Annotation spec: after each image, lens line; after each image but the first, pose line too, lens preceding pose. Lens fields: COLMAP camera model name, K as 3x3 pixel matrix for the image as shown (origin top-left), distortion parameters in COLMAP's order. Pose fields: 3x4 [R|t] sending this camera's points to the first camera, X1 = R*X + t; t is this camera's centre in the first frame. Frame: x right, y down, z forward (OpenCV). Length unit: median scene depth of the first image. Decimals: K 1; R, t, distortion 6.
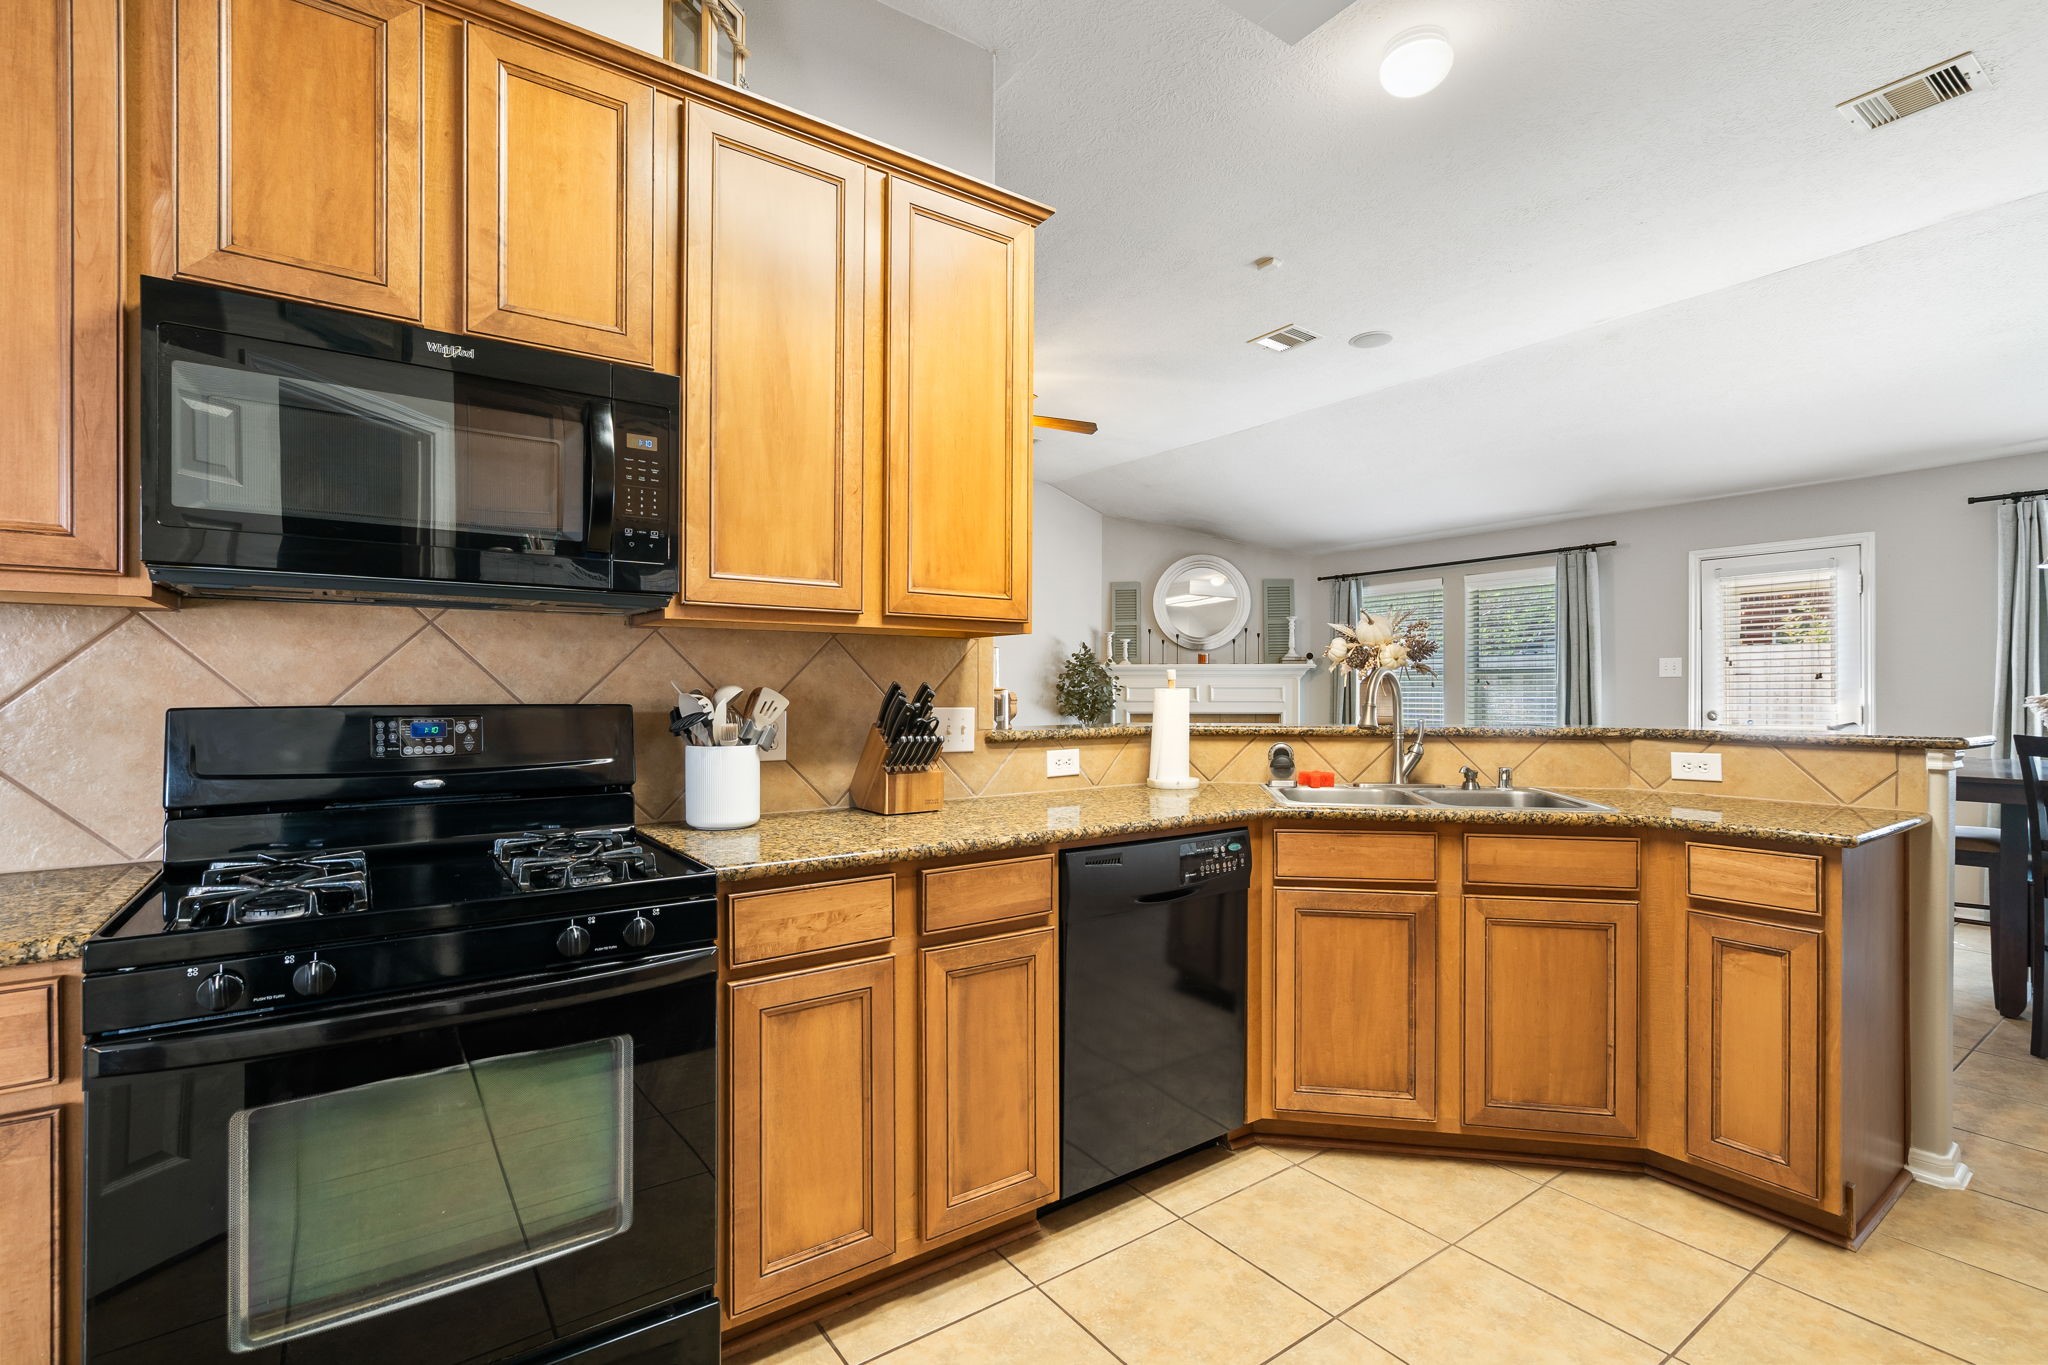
lens RADIAL K [[927.4, 0, 1018.2], [0, 927.4, 690.8], [0, 0, 1]] dist [-0.007225, 0.001235]
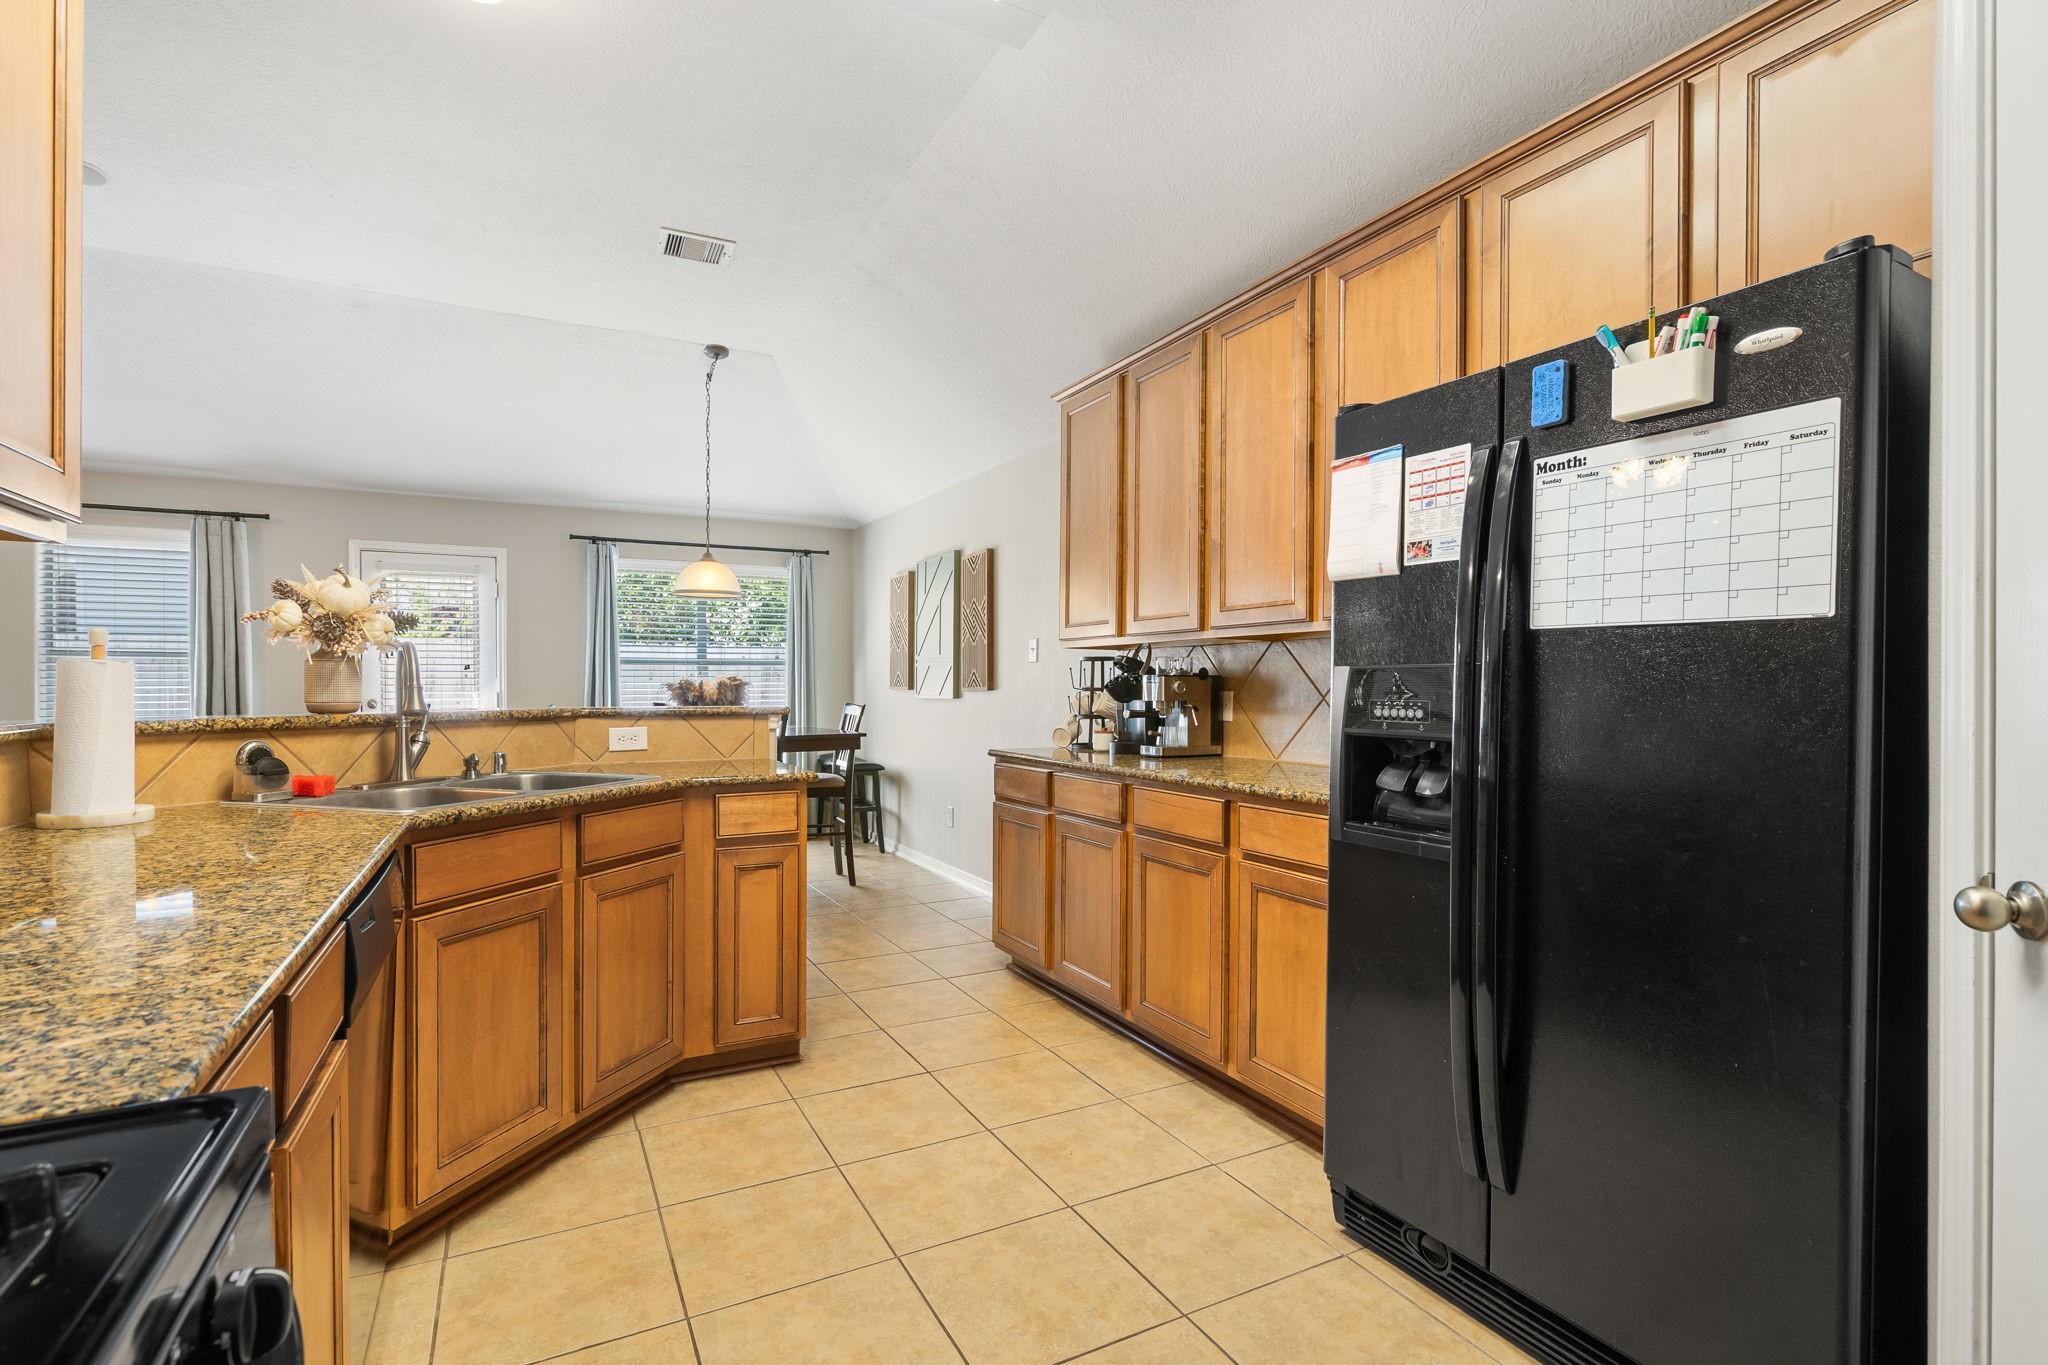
lens RADIAL K [[927.4, 0, 1022.4], [0, 927.4, 685.8], [0, 0, 1]] dist [-0.007225, 0.001235]
pose [[0.132090, 0.001317, 0.991237, -0.425593], [-0.001332, 0.999998, -0.001151, 0.017402], [-0.991237, -0.001168, 0.132092, 0.401127]]
